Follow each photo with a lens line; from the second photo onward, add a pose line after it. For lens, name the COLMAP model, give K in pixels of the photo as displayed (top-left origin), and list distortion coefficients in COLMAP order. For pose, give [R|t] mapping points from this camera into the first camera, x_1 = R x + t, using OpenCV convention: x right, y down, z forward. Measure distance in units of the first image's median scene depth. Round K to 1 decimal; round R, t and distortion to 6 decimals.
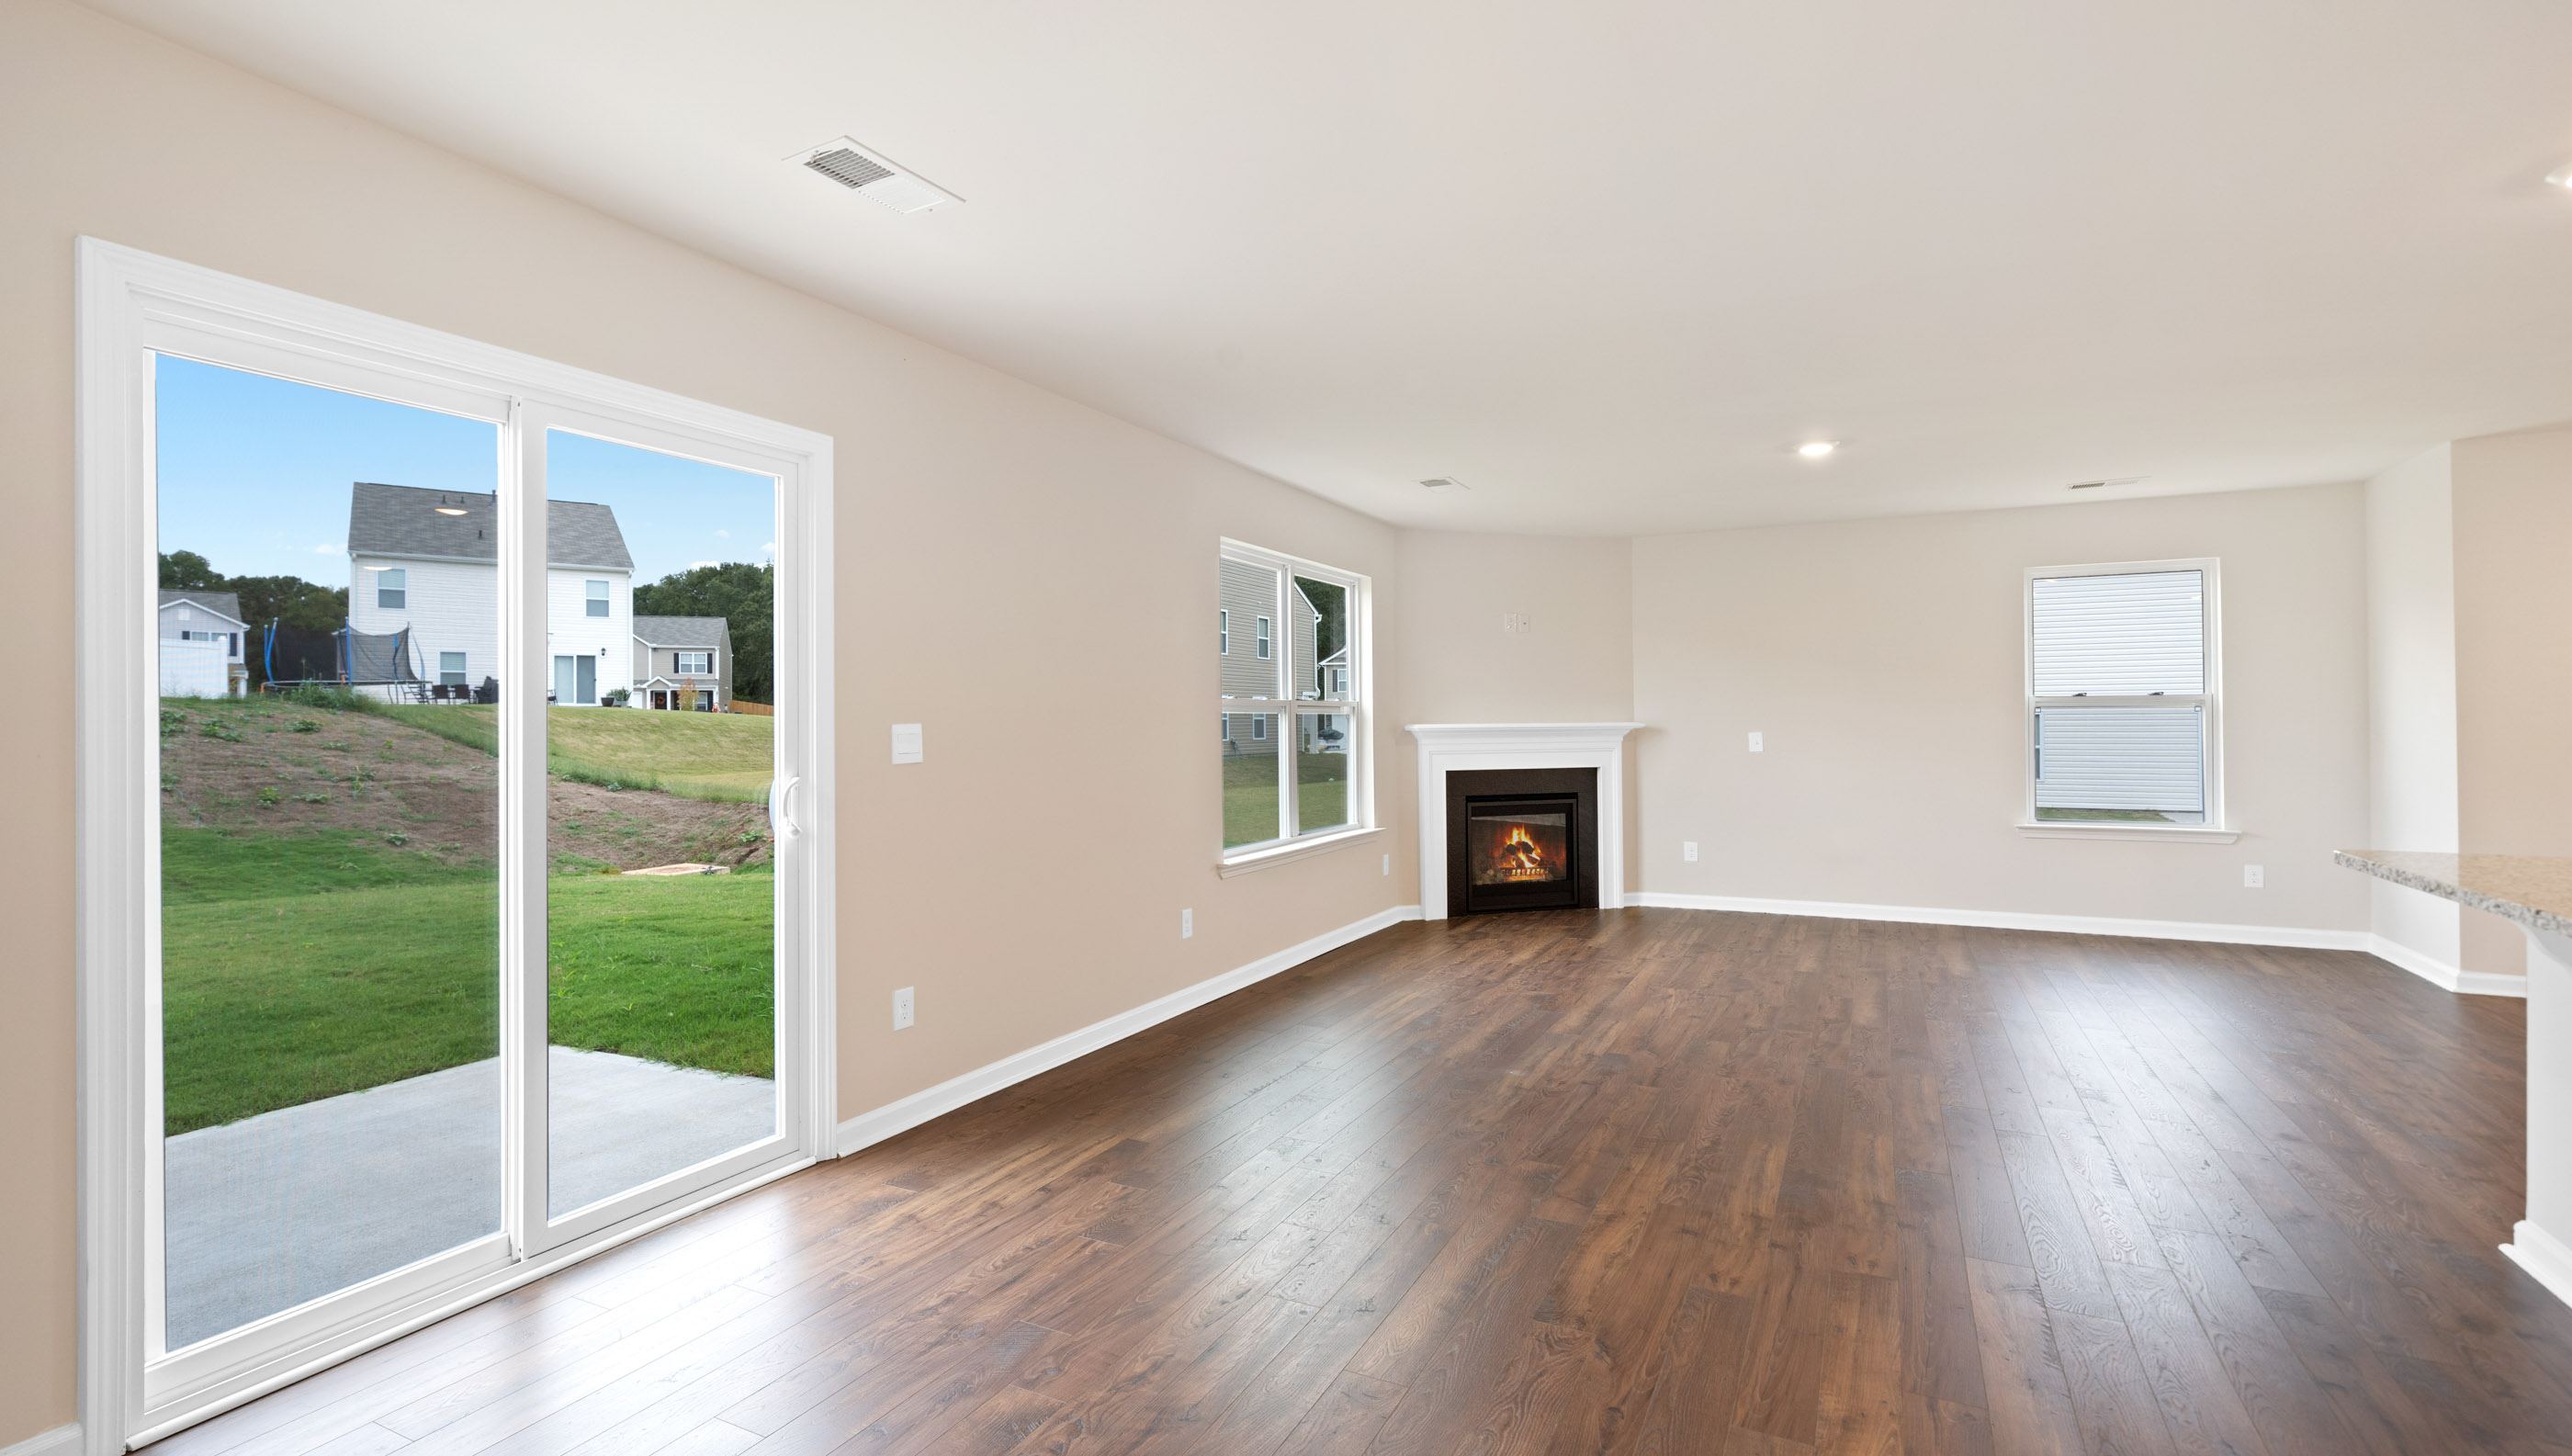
lens RADIAL K [[1180.5, 0, 1258.7], [0, 1180.5, 716.8], [0, 0, 1]] dist [0.001613, 0.001121]
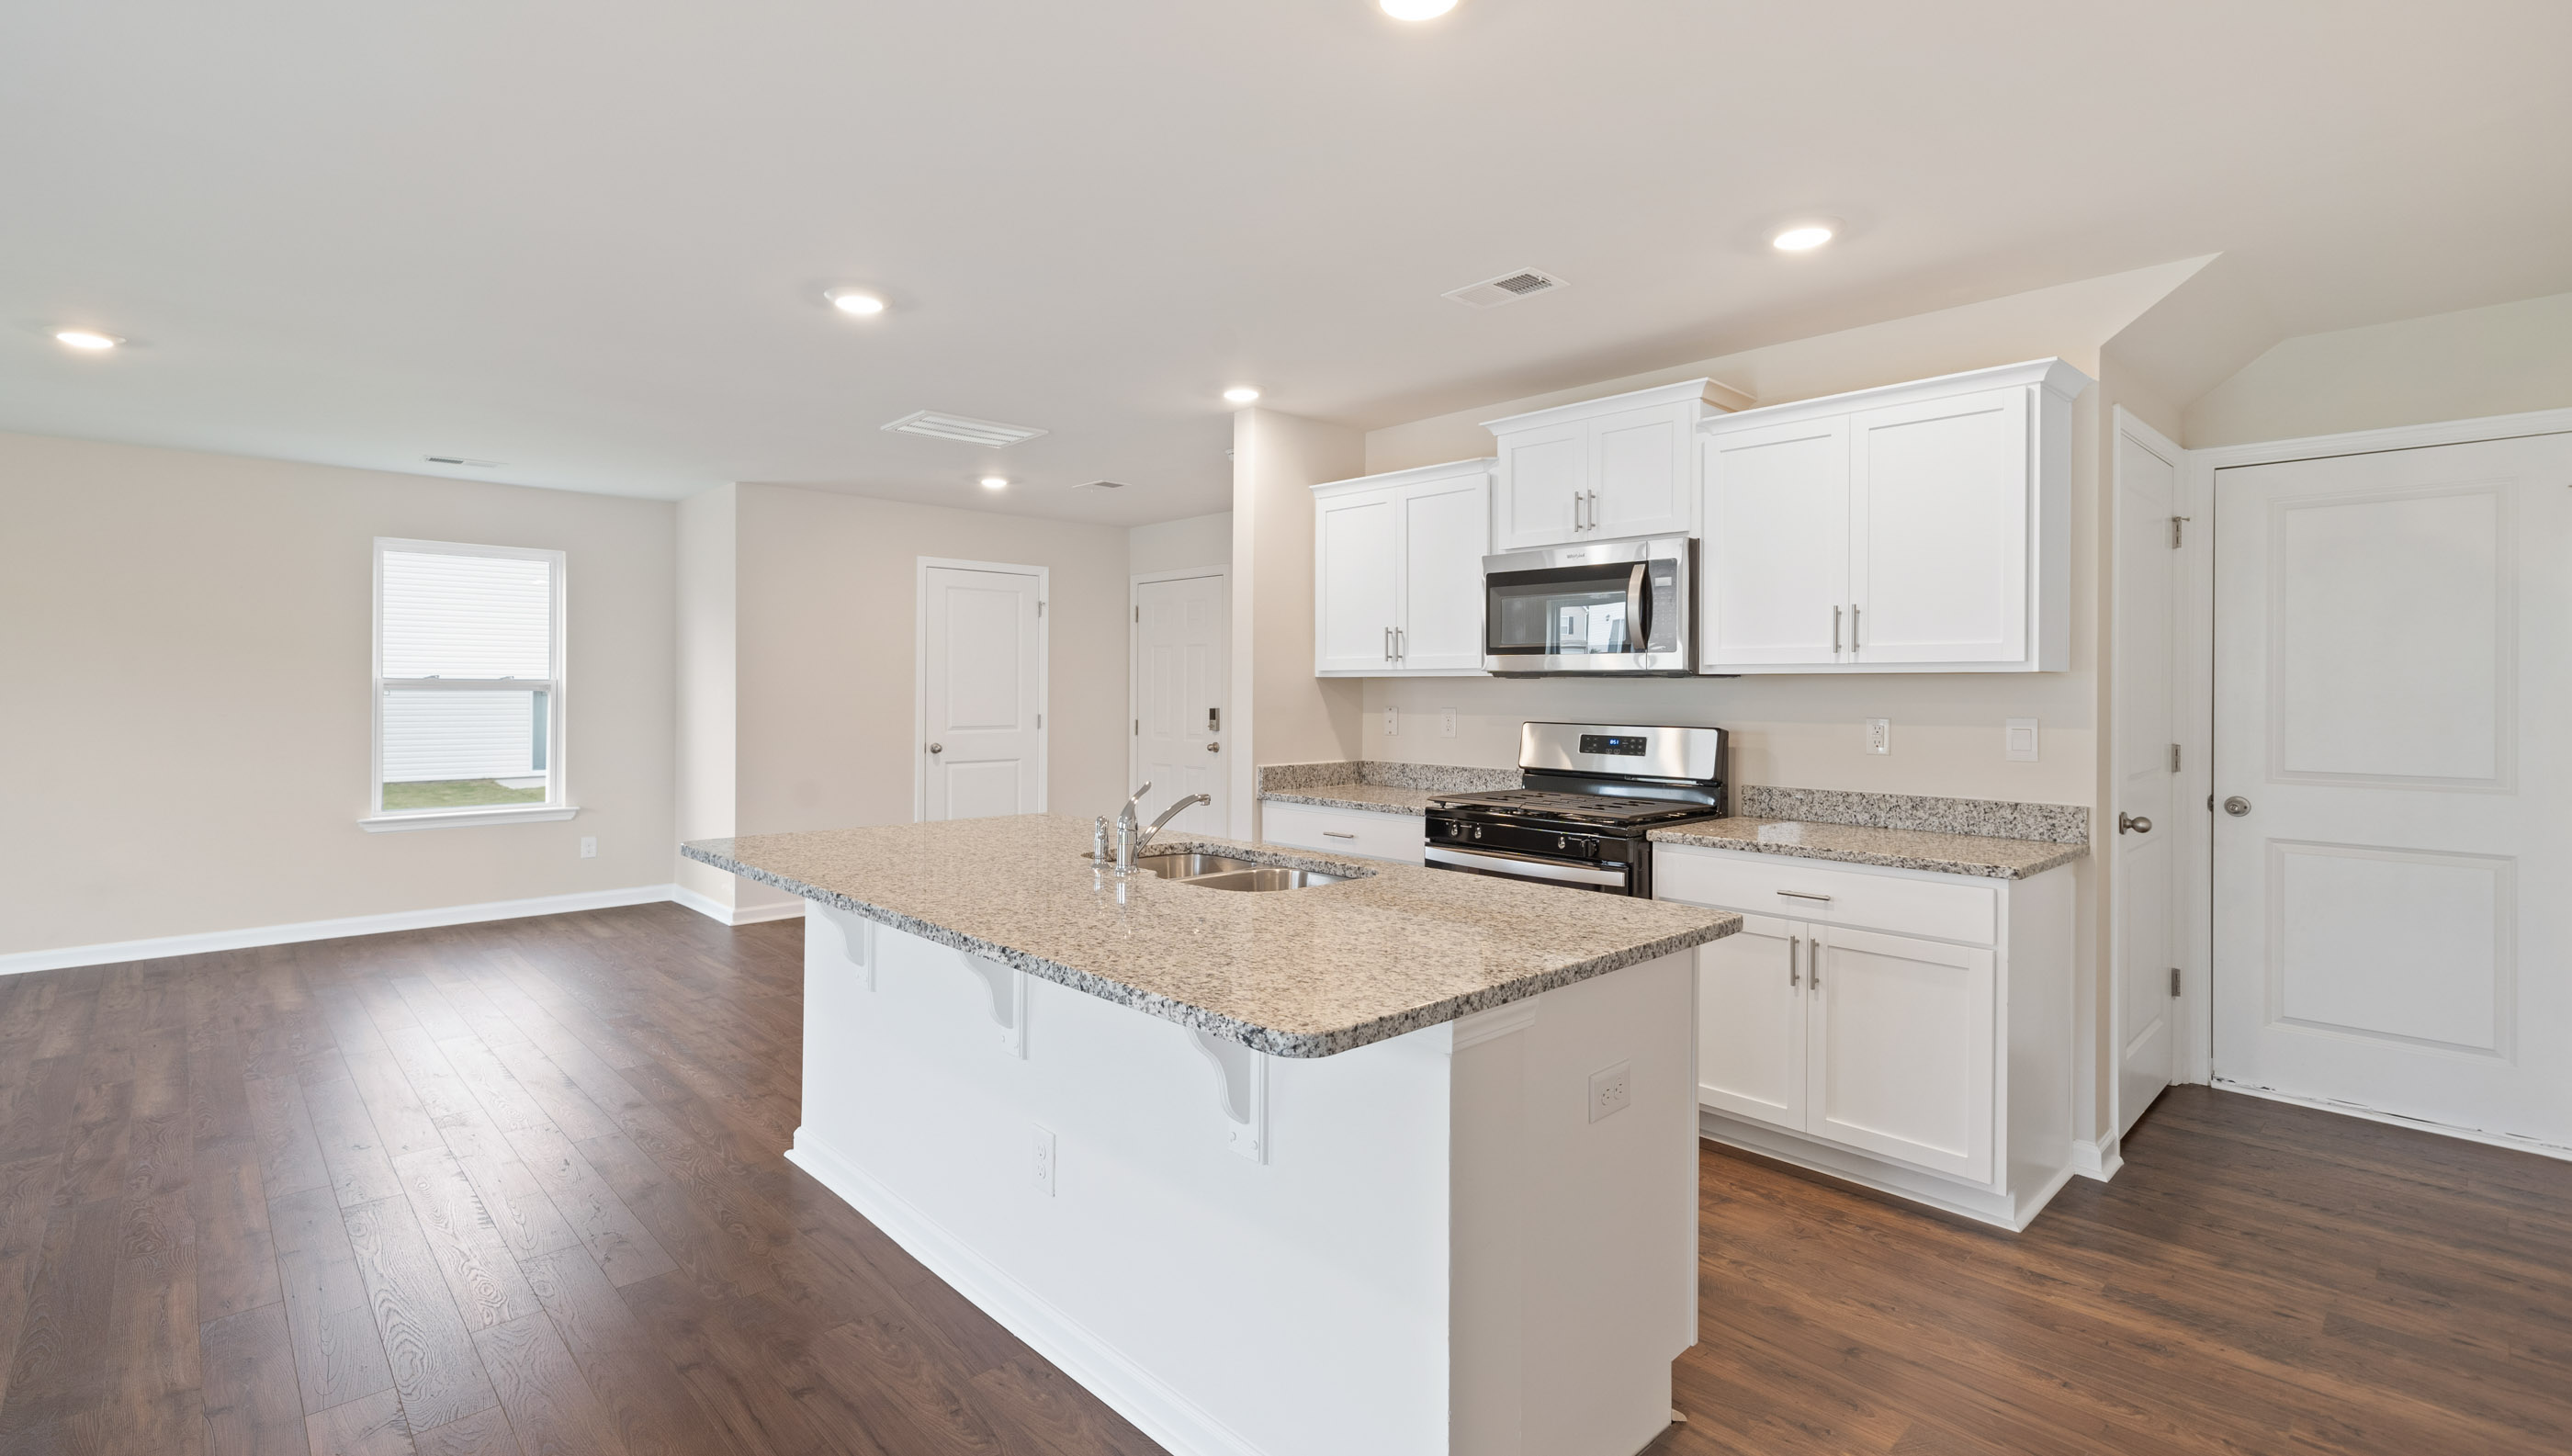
lens RADIAL K [[1166.1, 0, 1253.2], [0, 1166.1, 689.1], [0, 0, 1]] dist [-0.001753, -0.000245]
pose [[0.333902, 0.009908, 0.942556, 0.036989], [-0.013324, 0.999894, -0.005790, -0.015906], [-0.942514, -0.010625, 0.333998, 0.076282]]
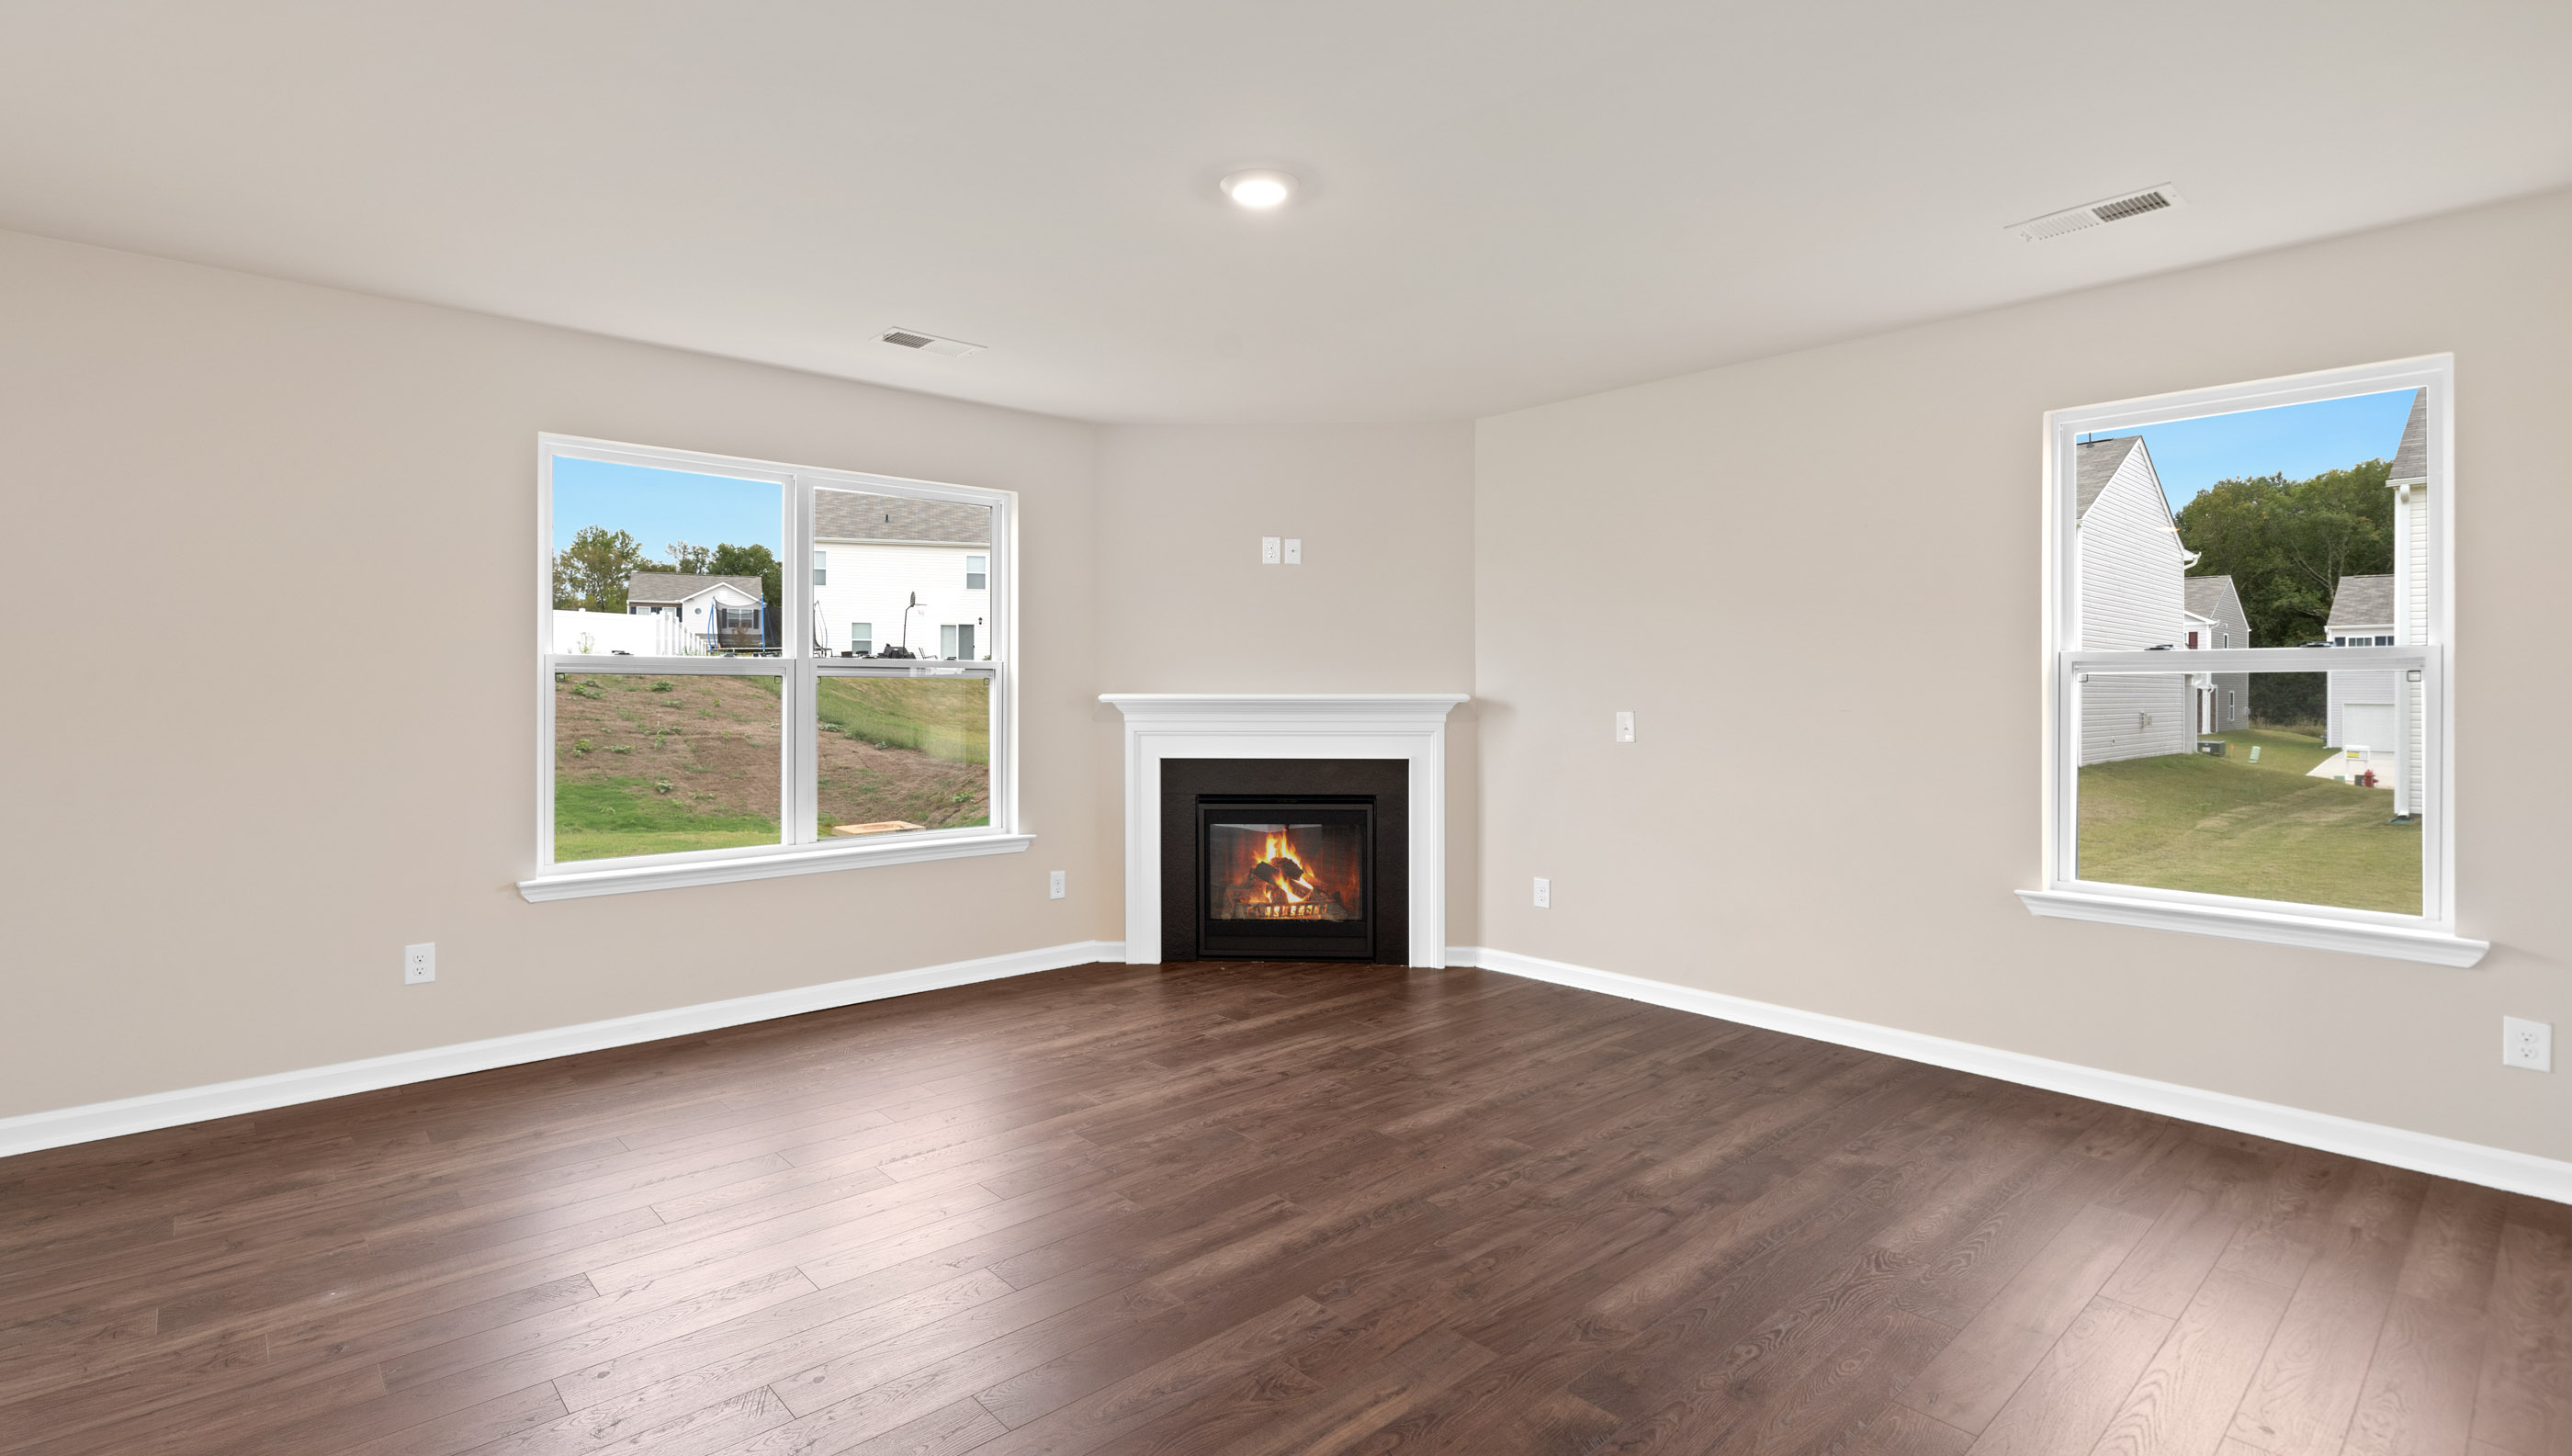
lens RADIAL K [[1190.2, 0, 1258.7], [0, 1190.2, 698.0], [0, 0, 1]] dist [0.002460, 0.000333]
pose [[0.935797, 0.011089, -0.352365, 0.653682], [-0.006696, 0.999884, 0.013682, -0.001689], [0.352475, -0.010444, 0.935763, 0.477265]]
